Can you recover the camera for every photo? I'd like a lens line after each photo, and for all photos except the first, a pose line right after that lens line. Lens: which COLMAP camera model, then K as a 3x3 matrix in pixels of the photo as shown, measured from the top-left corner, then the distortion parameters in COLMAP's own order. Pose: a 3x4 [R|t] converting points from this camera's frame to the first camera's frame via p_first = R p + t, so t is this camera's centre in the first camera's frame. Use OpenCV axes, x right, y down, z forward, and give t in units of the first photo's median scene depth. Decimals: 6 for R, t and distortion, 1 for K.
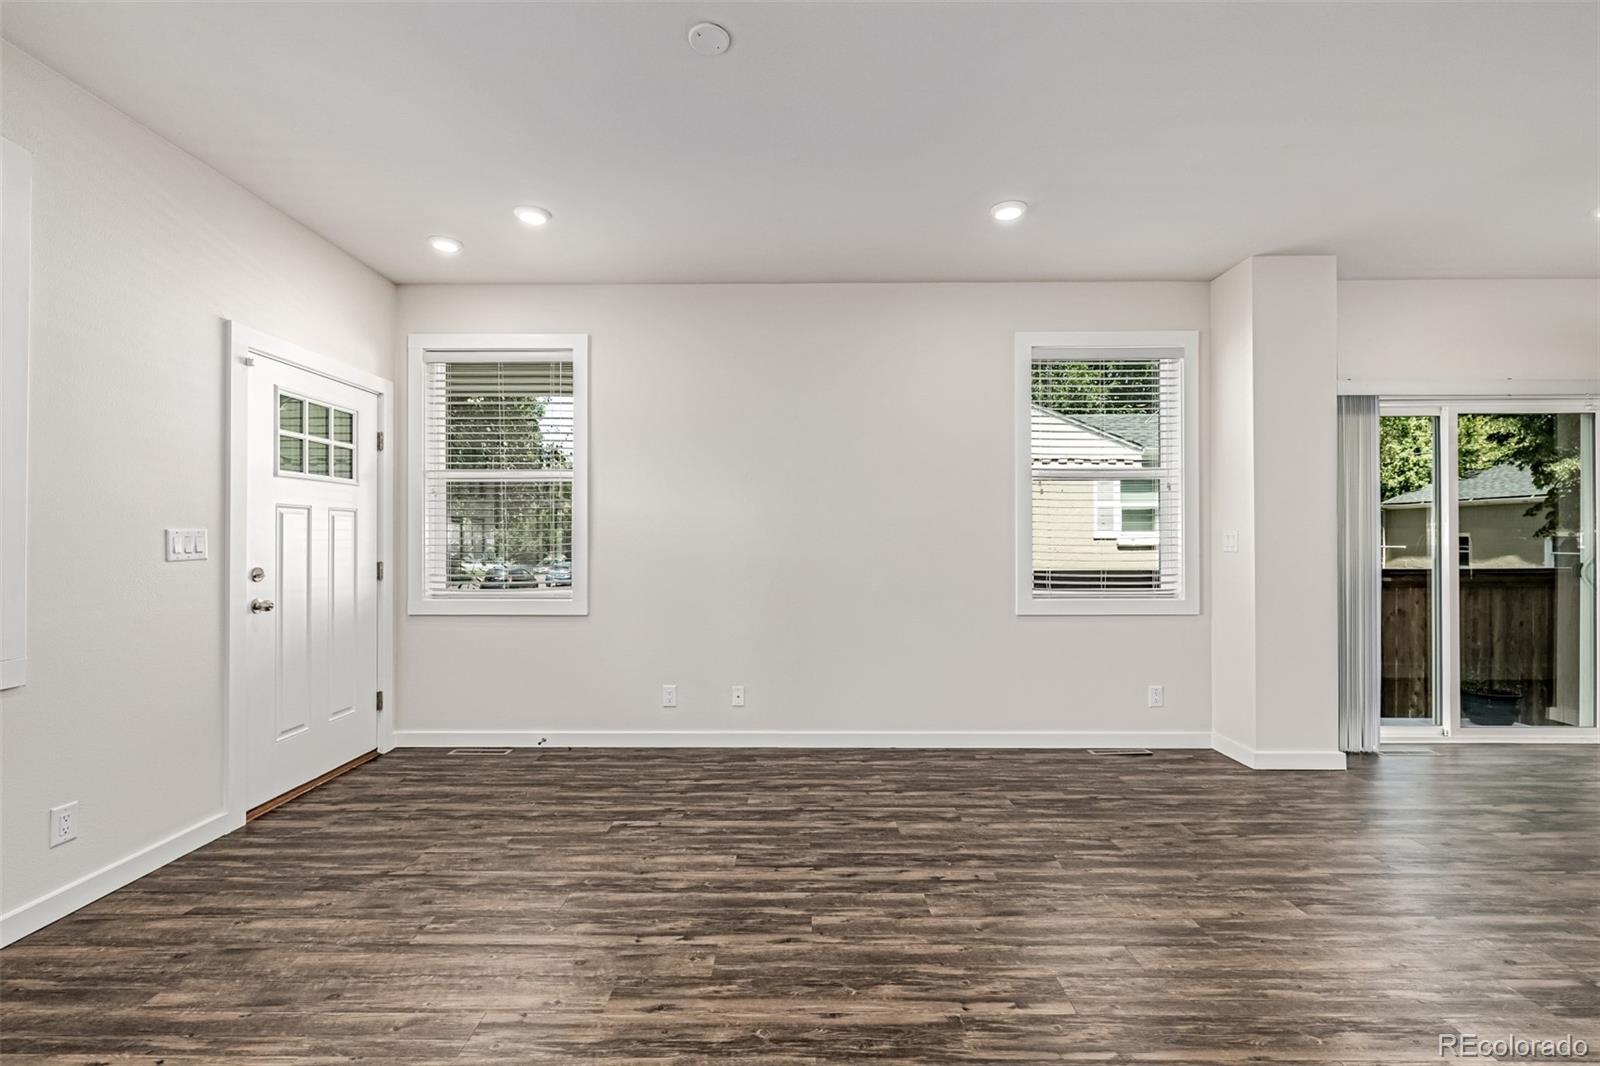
lens RADIAL K [[669.9, 0, 799.7], [0, 669.9, 529.5], [0, 0, 1]] dist [0.003119, -0.000062]
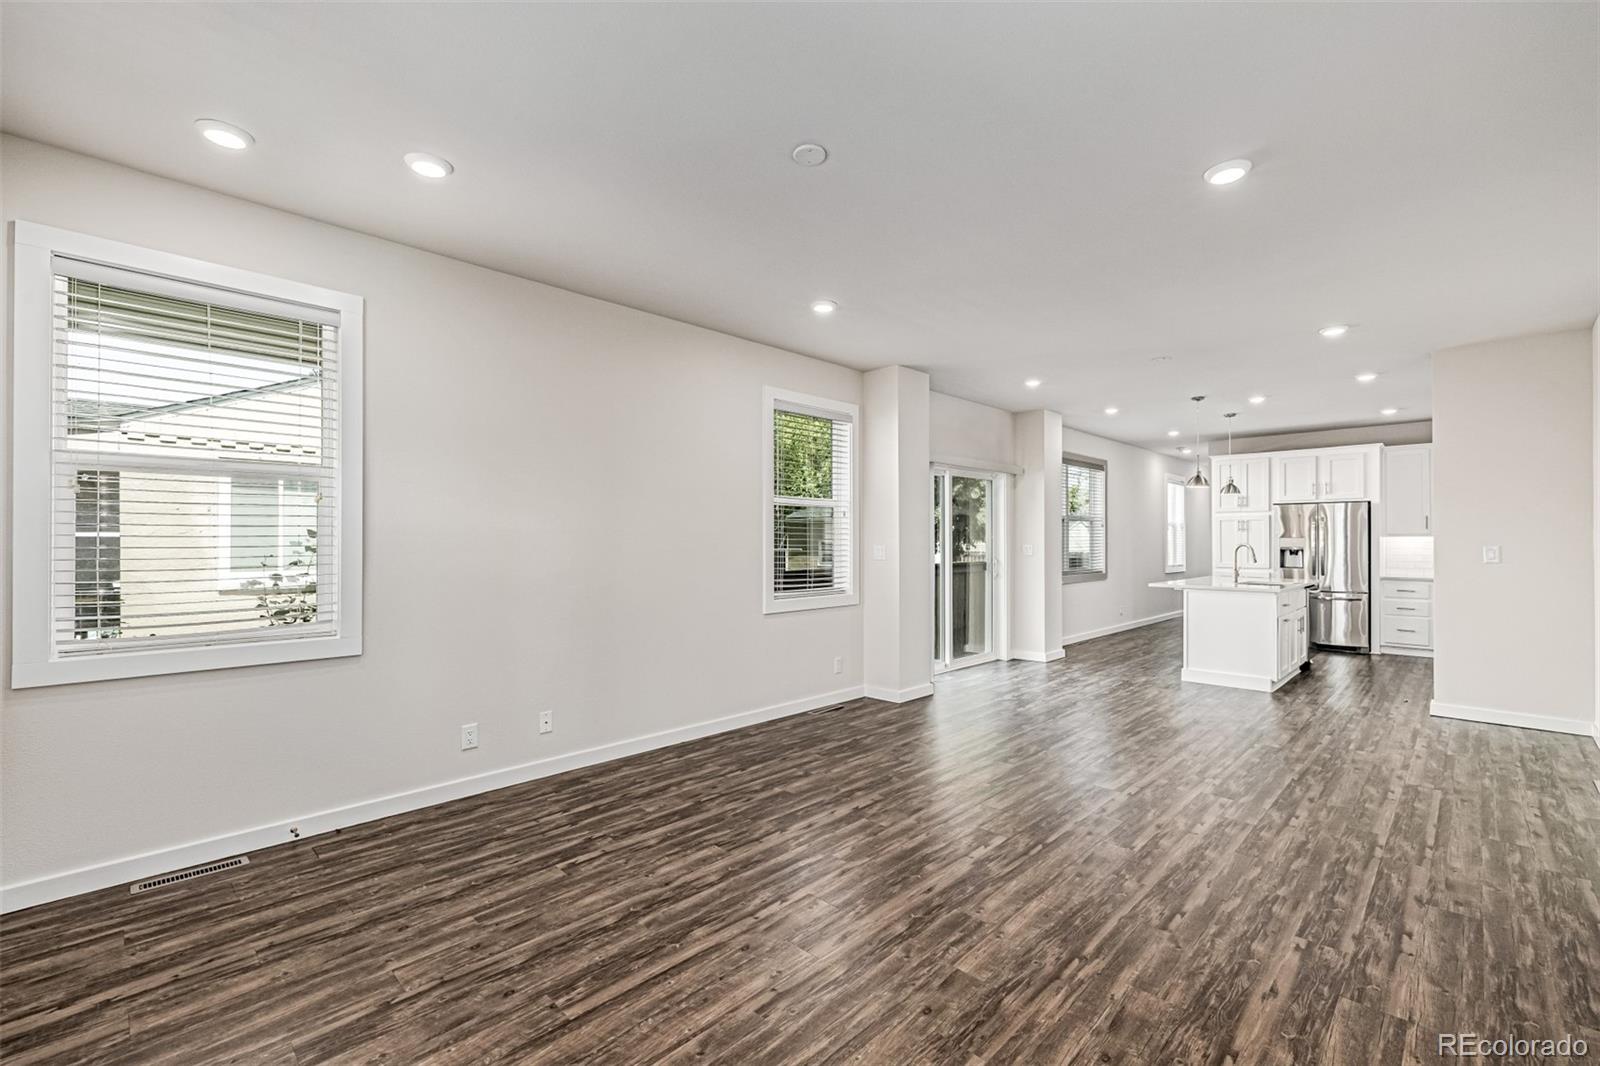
lens RADIAL K [[669.9, 0, 801.9], [0, 669.9, 545.5], [0, 0, 1]] dist [0.003119, -0.000062]
pose [[0.700805, -0.000241, 0.713353, -0.645457], [-0.013501, 0.999816, 0.013602, -0.025158], [-0.713226, -0.019163, 0.700673, 0.099980]]
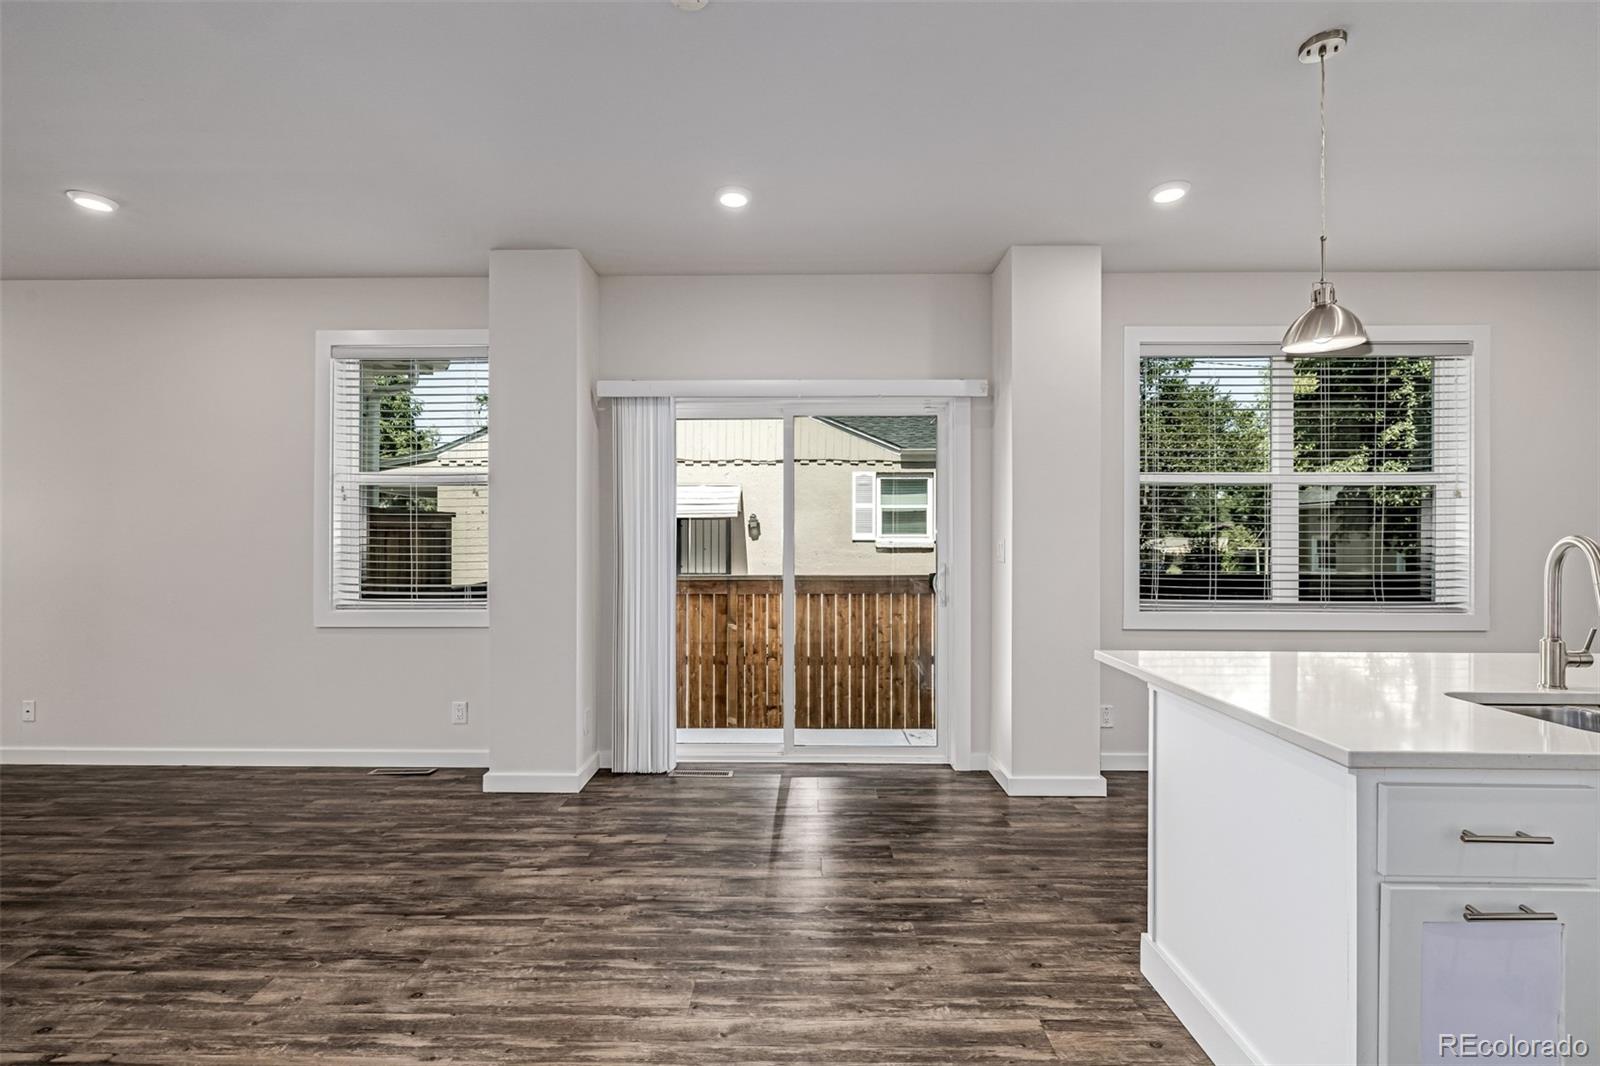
lens RADIAL K [[669.9, 0, 794.8], [0, 669.9, 536.3], [0, 0, 1]] dist [0.003119, -0.000062]
pose [[0.999969, 0.006304, -0.004682, 1.258622], [-0.006233, 0.999870, 0.014889, -0.025421], [0.004775, -0.014860, 0.999878, 0.063284]]
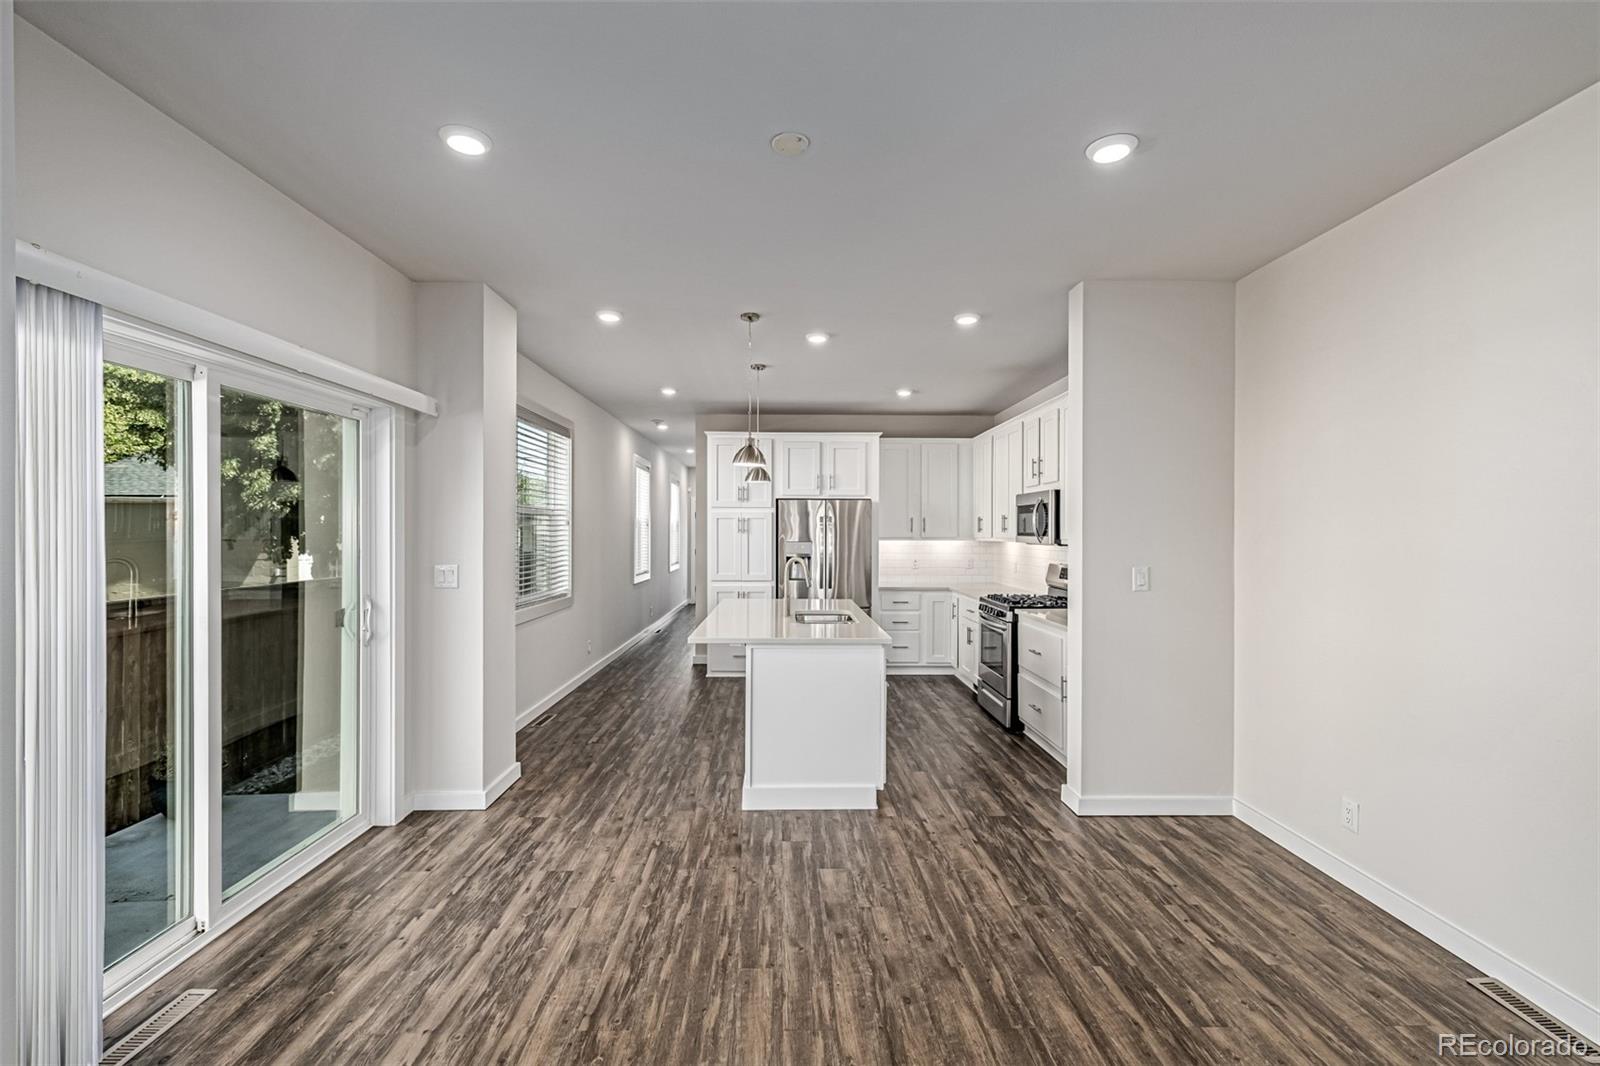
lens RADIAL K [[694.1, 0, 791.9], [0, 694.1, 529.5], [0, 0, 1]] dist [0.018790, 0.000052]
pose [[-0.022523, 0.008363, 0.999711, 0.425985], [-0.018754, 0.999786, -0.008786, -0.065236], [-0.999570, -0.018946, -0.022362, 0.641351]]
